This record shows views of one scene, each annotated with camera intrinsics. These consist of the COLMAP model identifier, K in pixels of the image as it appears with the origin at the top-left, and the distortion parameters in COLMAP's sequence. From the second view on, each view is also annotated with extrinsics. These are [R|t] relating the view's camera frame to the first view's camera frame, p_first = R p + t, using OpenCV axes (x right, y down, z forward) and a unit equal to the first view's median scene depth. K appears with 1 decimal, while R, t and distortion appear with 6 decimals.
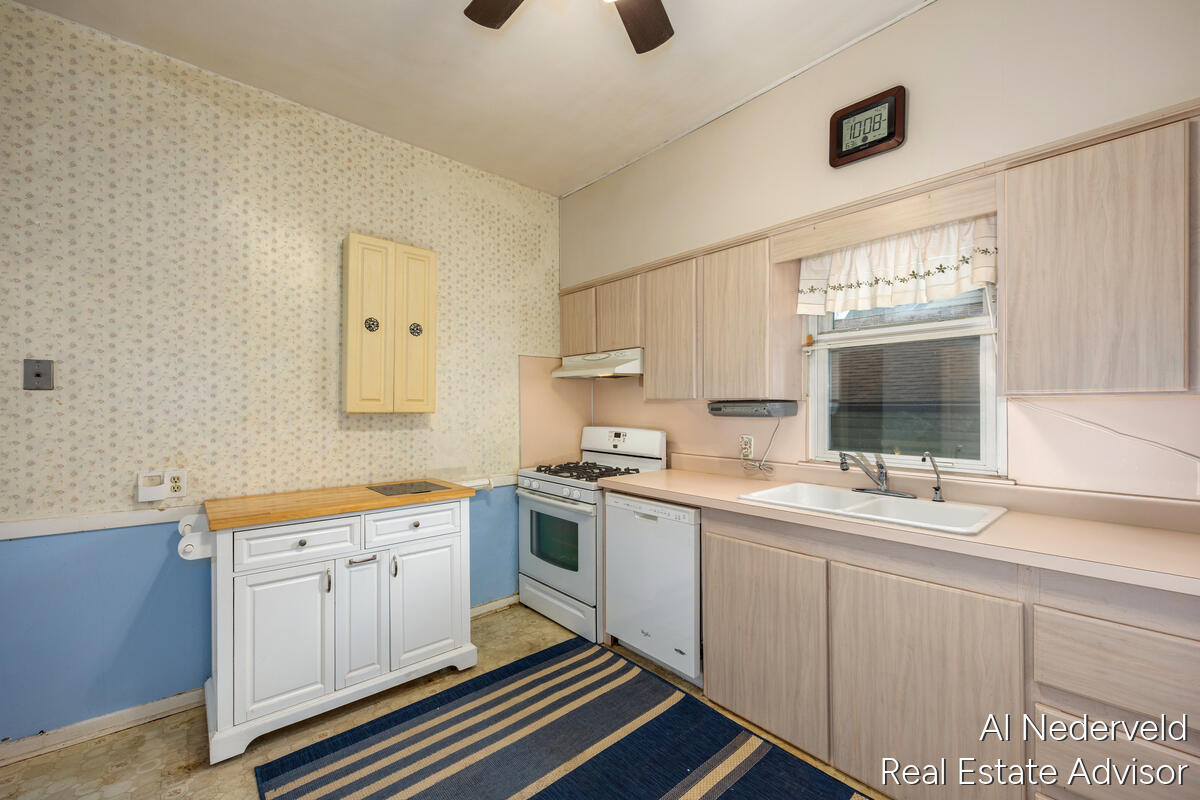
lens RADIAL K [[483.1, 0, 598.6], [0, 483.1, 420.8], [0, 0, 1]] dist [-0.000143, 0.000037]
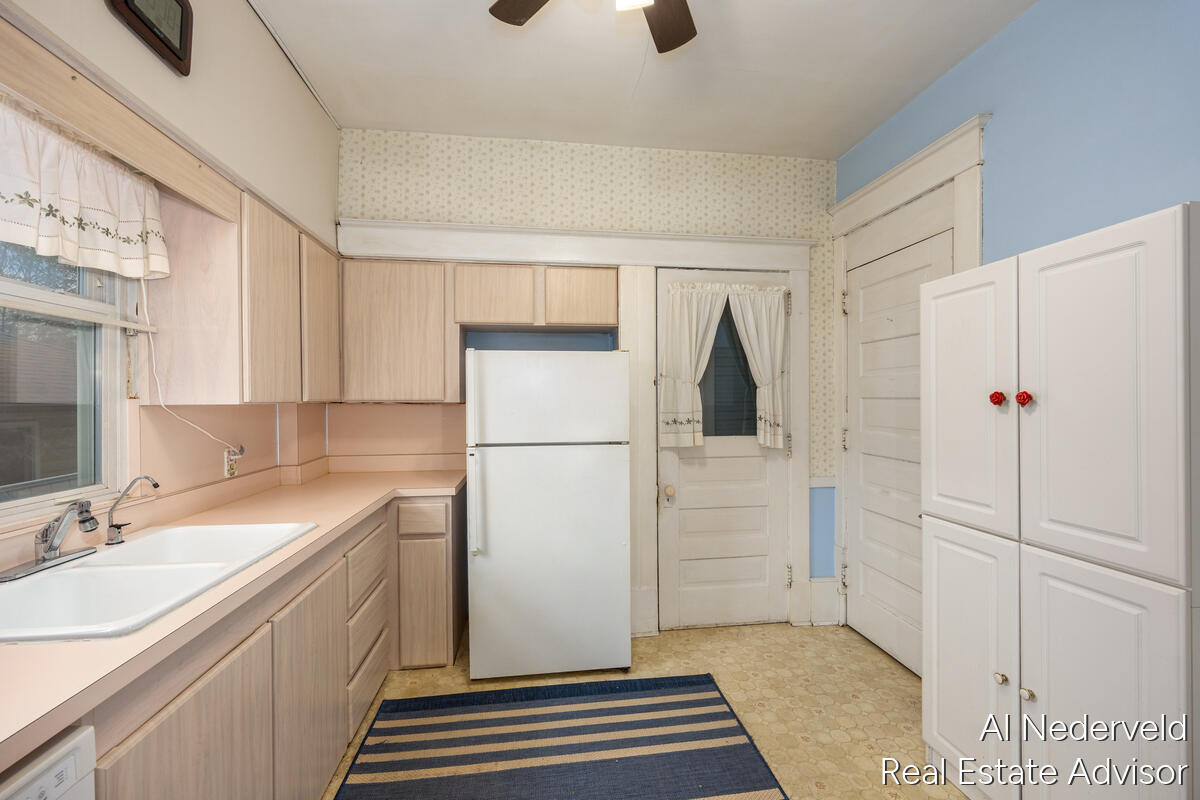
lens RADIAL K [[488.5, 0, 598.5], [0, 488.5, 411.9], [0, 0, 1]] dist [0.001340, 0.000123]
pose [[-0.821525, -0.013295, 0.570018, -0.304533], [0.017885, 0.998635, 0.049067, -0.053939], [-0.569893, 0.050505, -0.820166, 1.072119]]
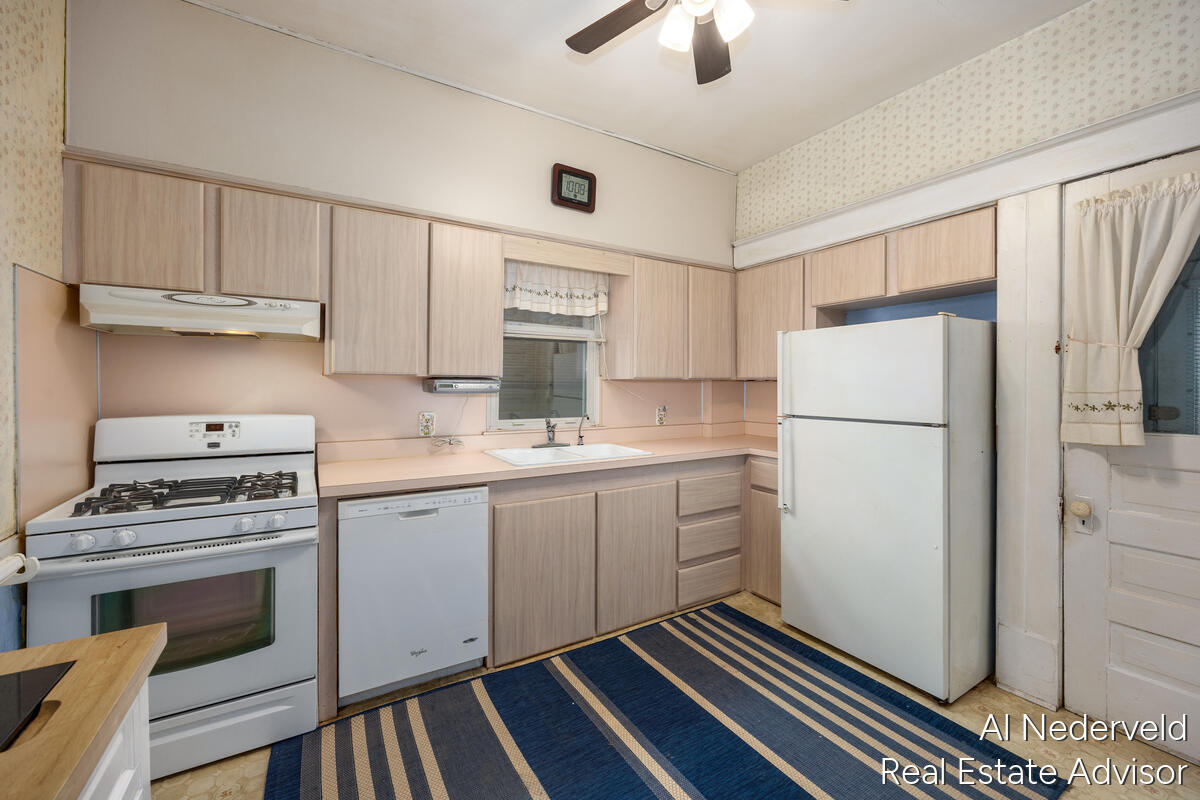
lens RADIAL K [[477.6, 0, 600.0], [0, 477.6, 400.0], [0, 0, 1]] dist [-0.001358, -0.000150]
pose [[0.184579, -0.029318, 0.982380, -0.723343], [0.024314, 0.999385, 0.025257, -0.013956], [-0.982517, 0.019224, 0.185178, 0.587249]]
